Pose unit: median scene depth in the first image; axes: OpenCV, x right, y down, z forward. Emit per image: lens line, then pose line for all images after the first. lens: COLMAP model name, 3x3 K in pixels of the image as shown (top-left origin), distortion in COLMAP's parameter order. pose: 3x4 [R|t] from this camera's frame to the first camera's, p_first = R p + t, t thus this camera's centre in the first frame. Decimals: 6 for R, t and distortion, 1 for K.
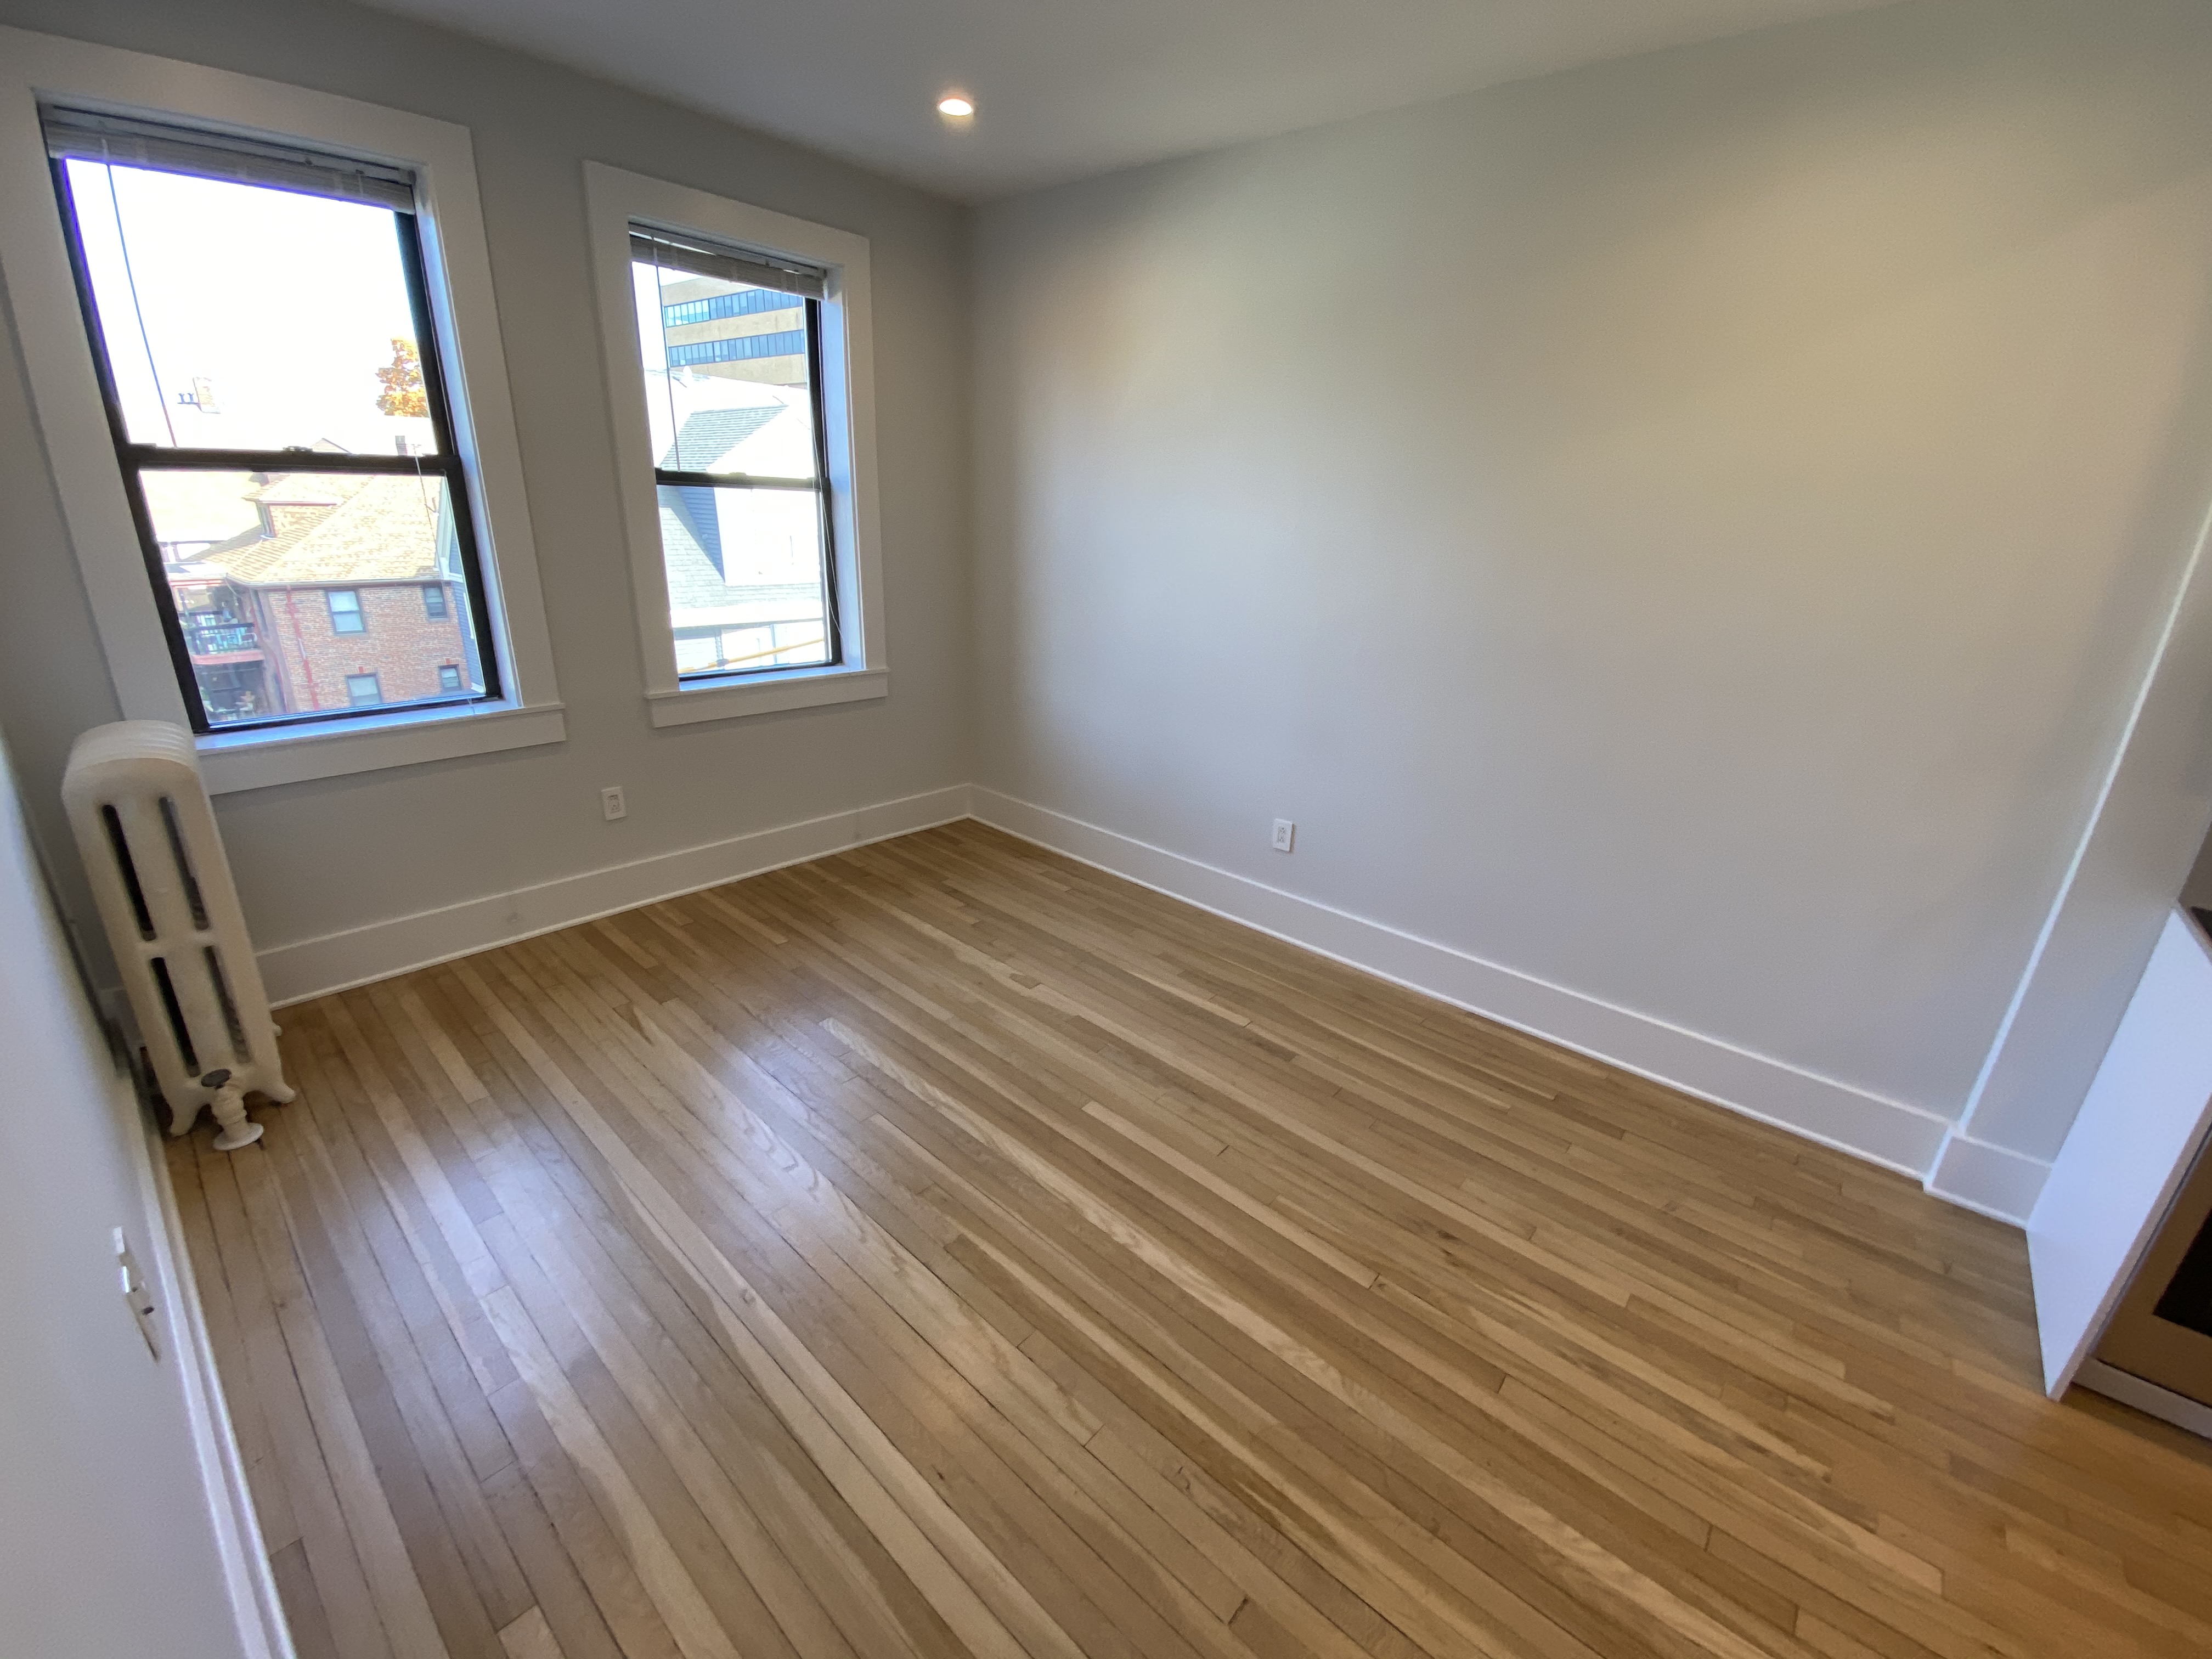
lens RADIAL K [[893.7, 0, 1112.0], [0, 893.7, 822.7], [0, 0, 1]] dist [0.023790, -0.018637]
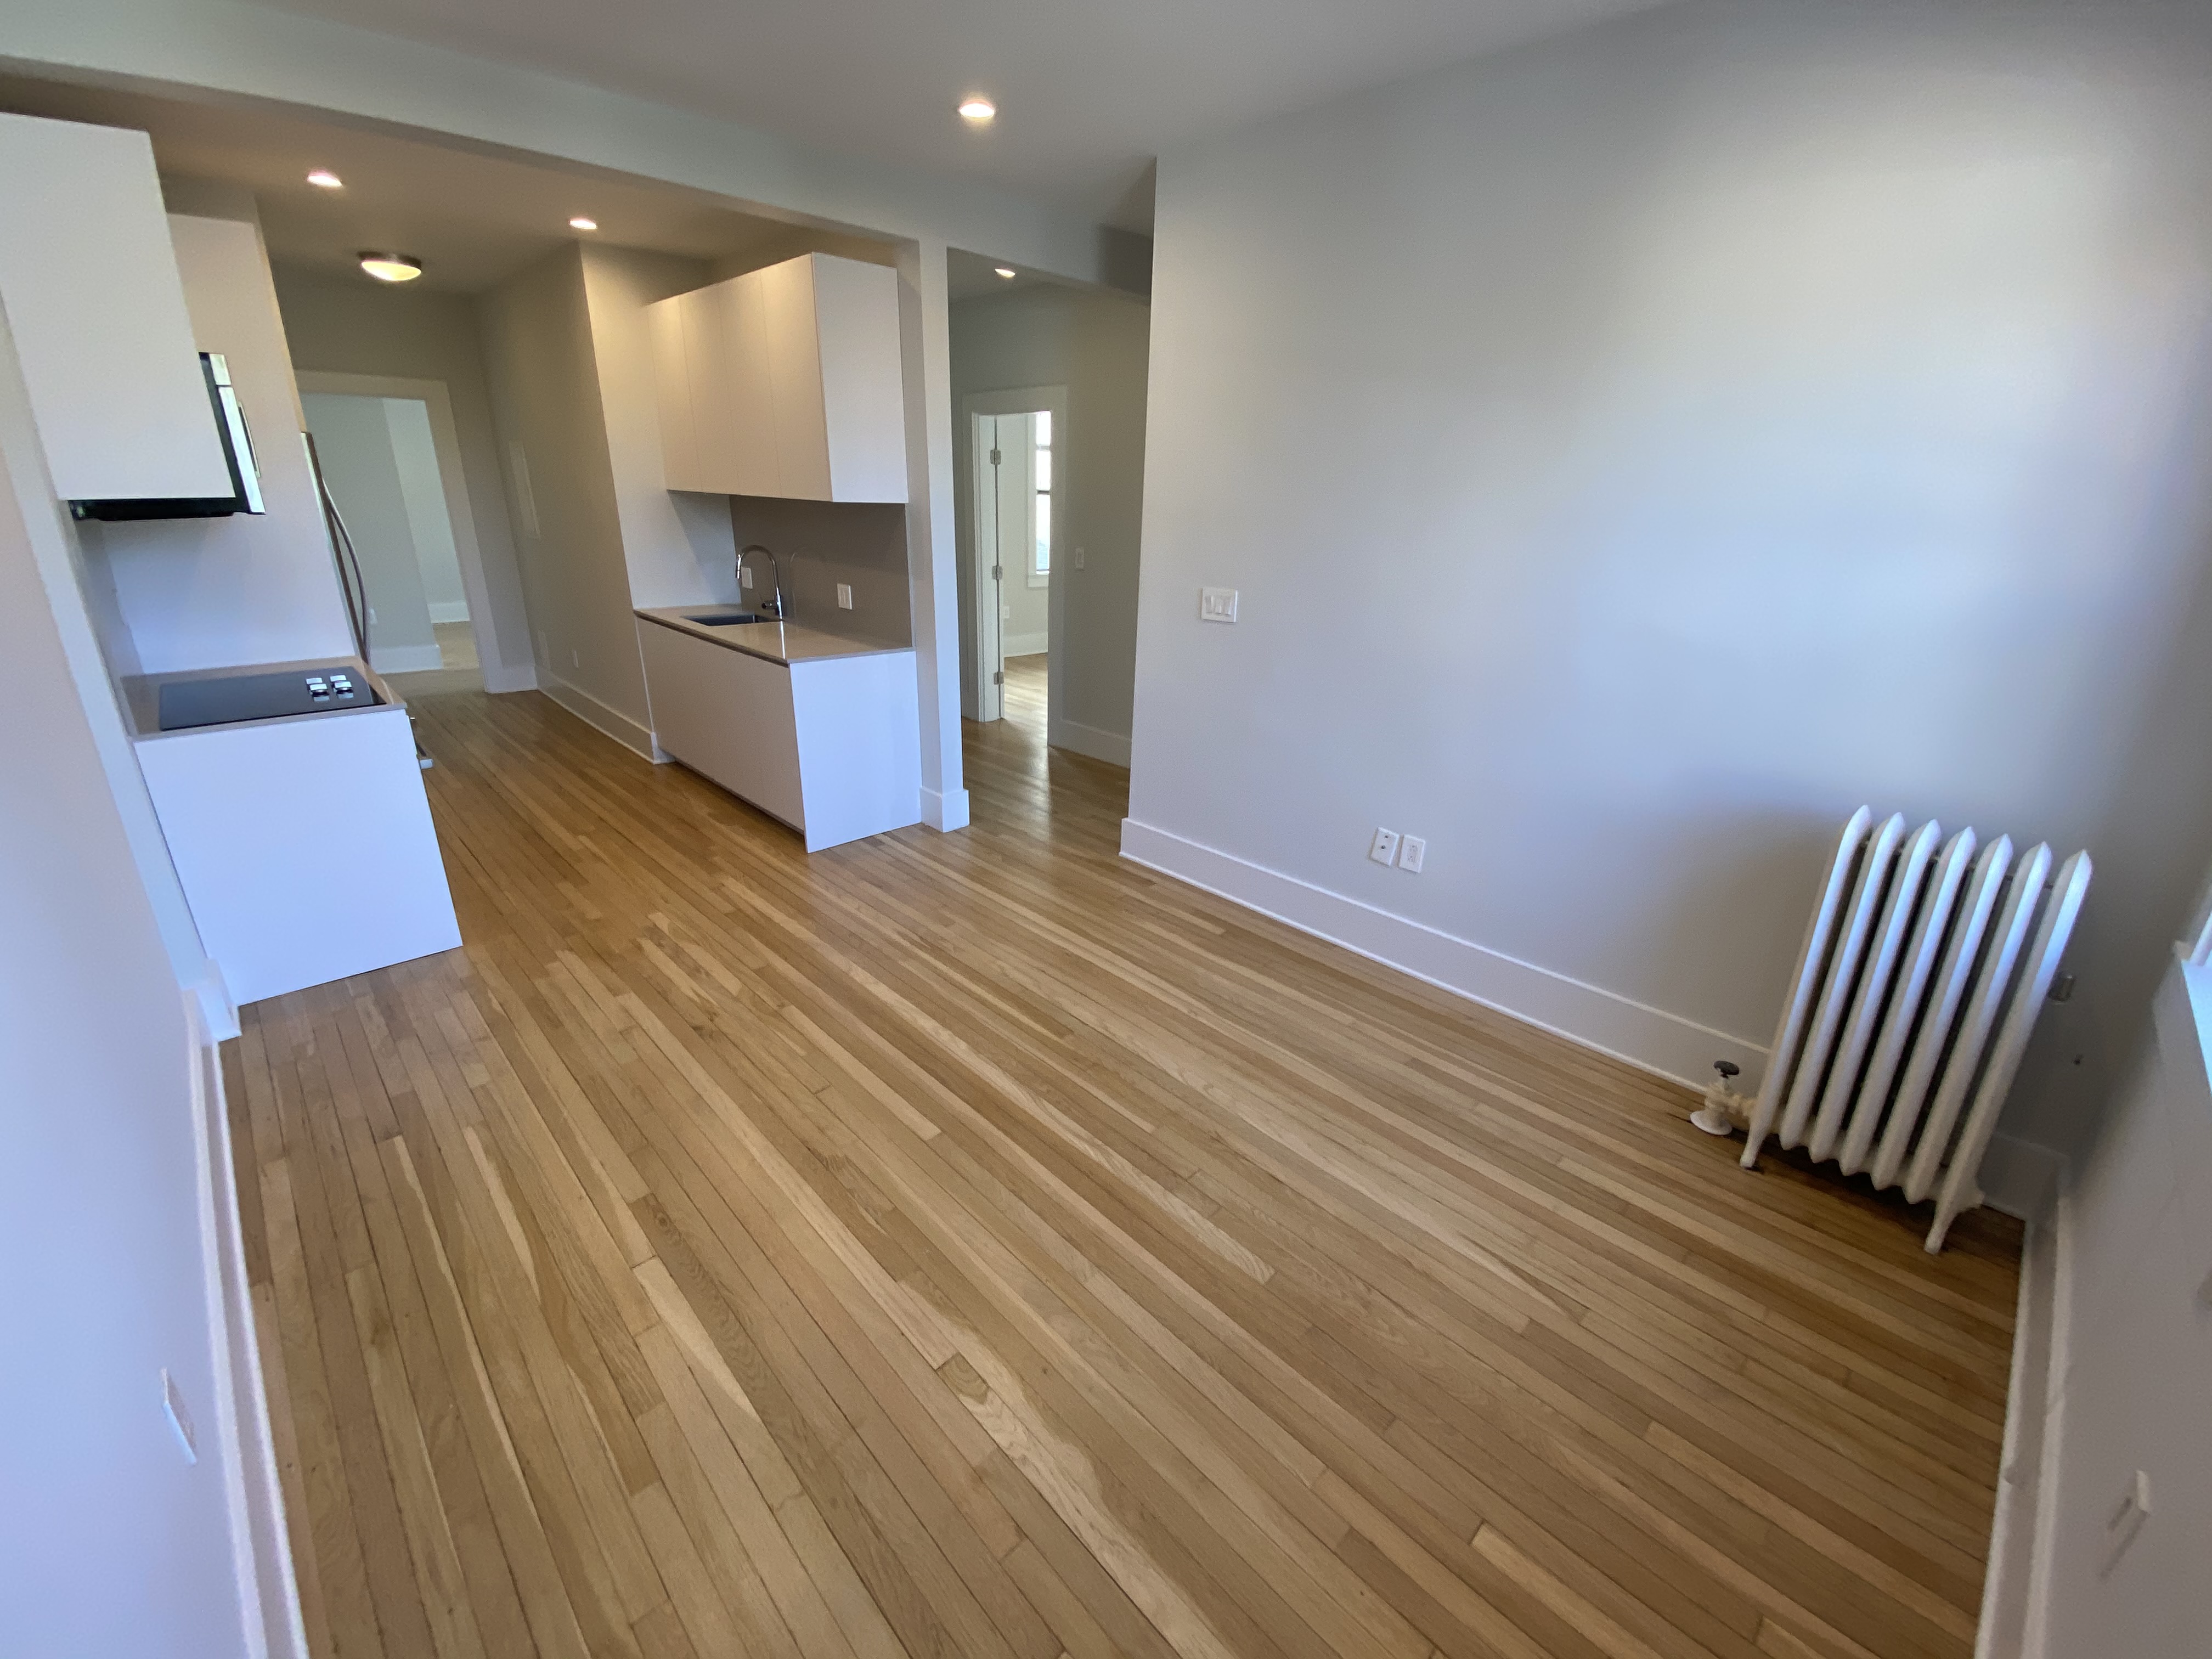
lens RADIAL K [[893.7, 0, 1111.4], [0, 893.7, 805.4], [0, 0, 1]] dist [0.023790, -0.018637]
pose [[-0.994440, -0.093329, 0.048781, -0.234735], [-0.041581, 0.773570, 0.632346, -0.577907], [-0.096752, 0.626801, -0.773149, 1.548107]]
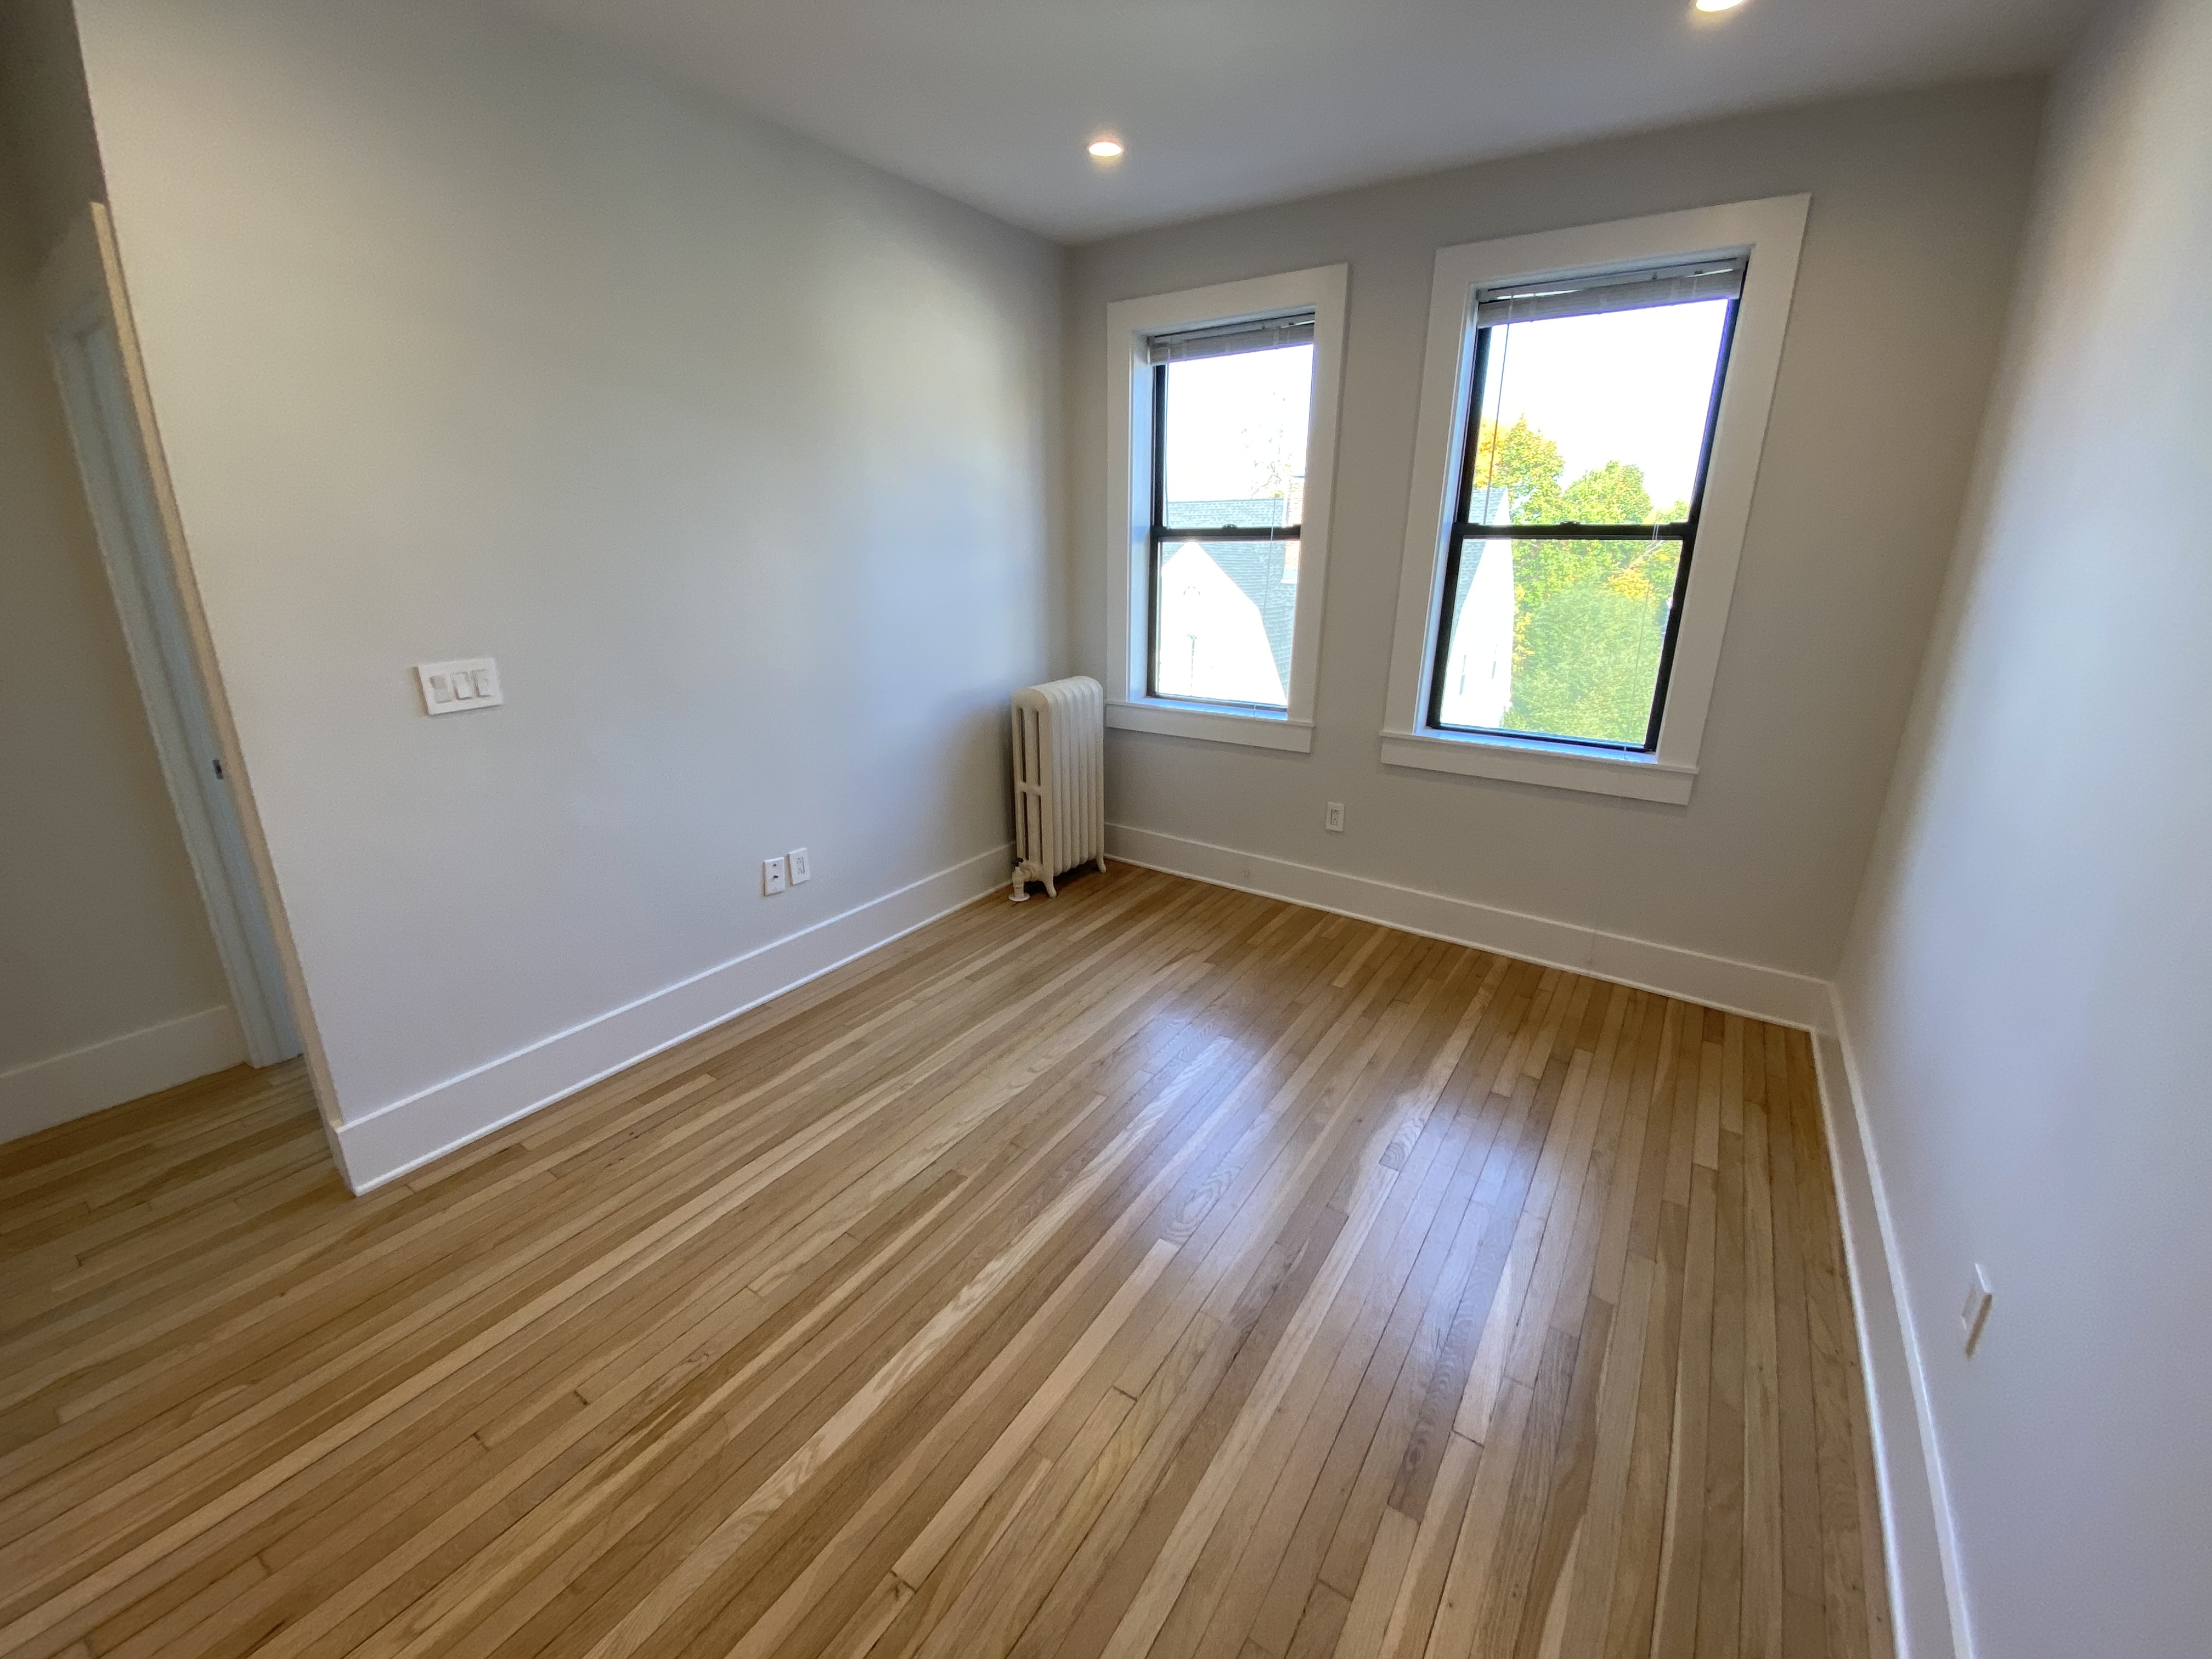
lens RADIAL K [[893.7, 0, 1085.3], [0, 893.7, 822.9], [0, 0, 1]] dist [0.023790, -0.018637]
pose [[0.111931, 0.263601, -0.958116, 0.689158], [-0.336376, 0.917305, 0.213077, -0.204904], [0.935052, 0.298438, 0.191344, 0.672737]]
